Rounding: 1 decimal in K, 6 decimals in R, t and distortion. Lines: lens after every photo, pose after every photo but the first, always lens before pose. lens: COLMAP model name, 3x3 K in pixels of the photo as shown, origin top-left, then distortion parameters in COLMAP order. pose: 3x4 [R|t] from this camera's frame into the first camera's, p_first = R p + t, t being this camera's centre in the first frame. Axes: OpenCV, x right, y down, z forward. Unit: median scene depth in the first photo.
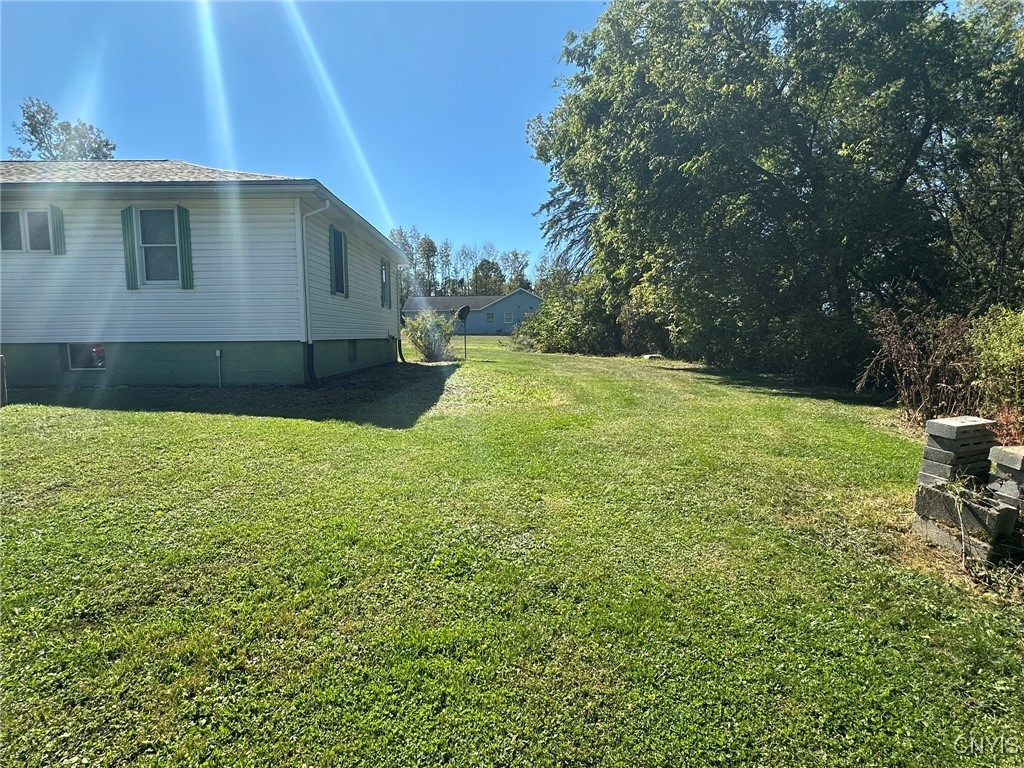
lens RADIAL K [[549.0, 0, 514.3], [0, 549.0, 383.3], [0, 0, 1]] dist [-0.007350, 0.000705]
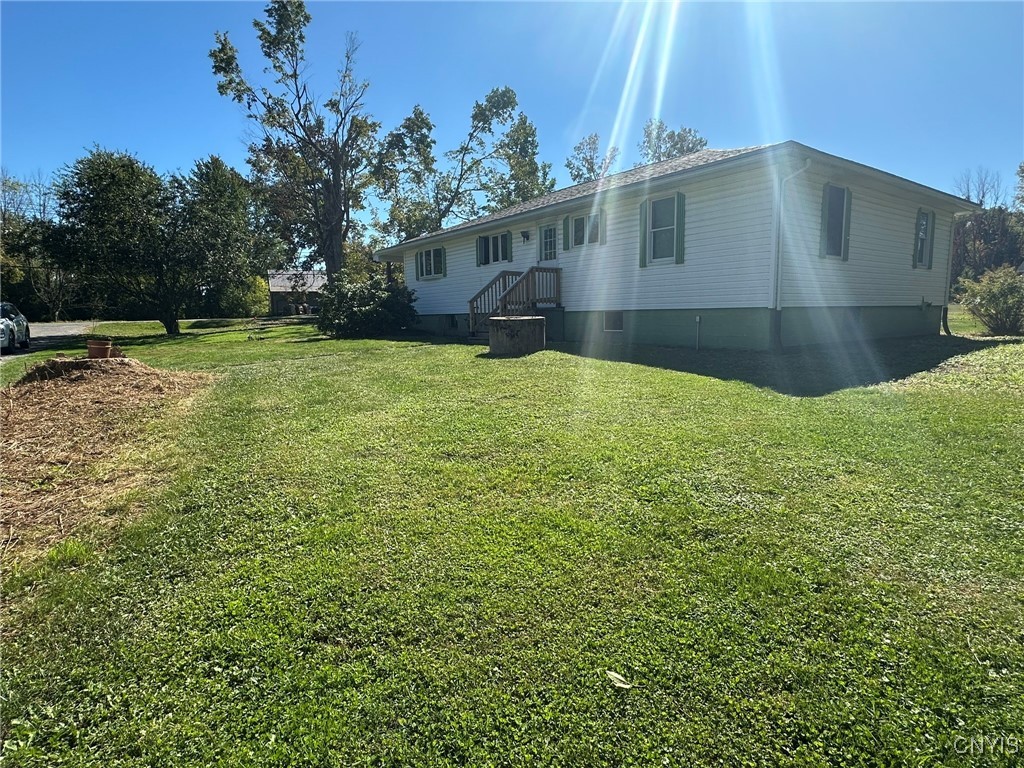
lens RADIAL K [[549.0, 0, 514.3], [0, 549.0, 383.2], [0, 0, 1]] dist [-0.007350, 0.000705]
pose [[0.582940, 0.100583, -0.806265, 0.166541], [-0.059476, 0.994928, 0.081117, 0.007622], [0.810335, 0.000667, 0.585966, 0.026406]]
